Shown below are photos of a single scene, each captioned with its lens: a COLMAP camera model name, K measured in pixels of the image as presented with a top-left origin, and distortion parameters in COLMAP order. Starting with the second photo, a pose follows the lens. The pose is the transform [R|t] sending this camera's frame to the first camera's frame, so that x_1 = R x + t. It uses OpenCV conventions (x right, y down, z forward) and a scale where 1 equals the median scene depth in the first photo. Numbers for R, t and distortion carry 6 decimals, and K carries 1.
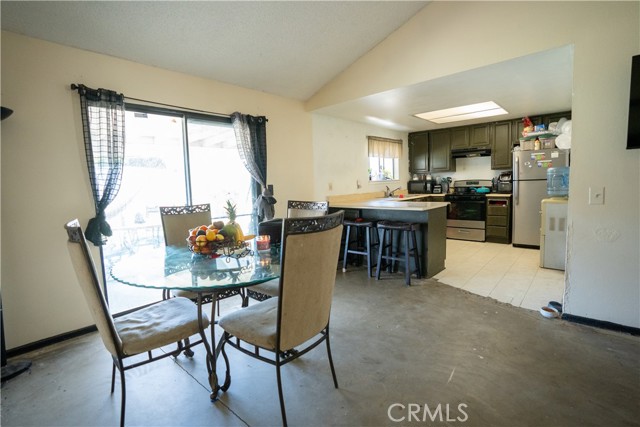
lens RADIAL K [[298.3, 0, 321.6], [0, 298.3, 212.7], [0, 0, 1]] dist [-0.031247, 0.000767]
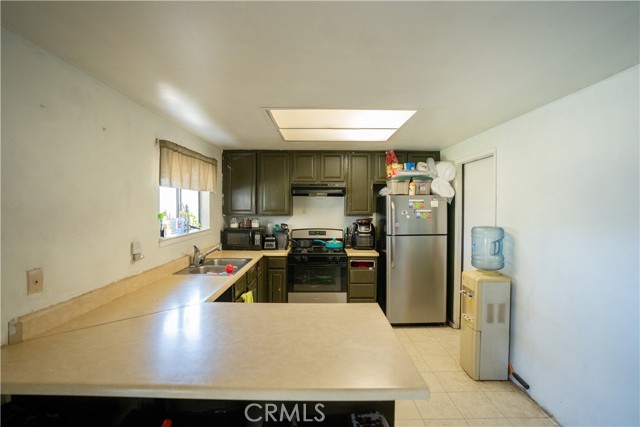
lens RADIAL K [[298.3, 0, 317.4], [0, 298.3, 209.2], [0, 0, 1]] dist [-0.031247, 0.000767]
pose [[0.734676, 0.024789, 0.677965, 0.031351], [0.041707, 0.995792, -0.081605, -0.103100], [-0.677135, 0.088229, 0.730550, 0.499483]]
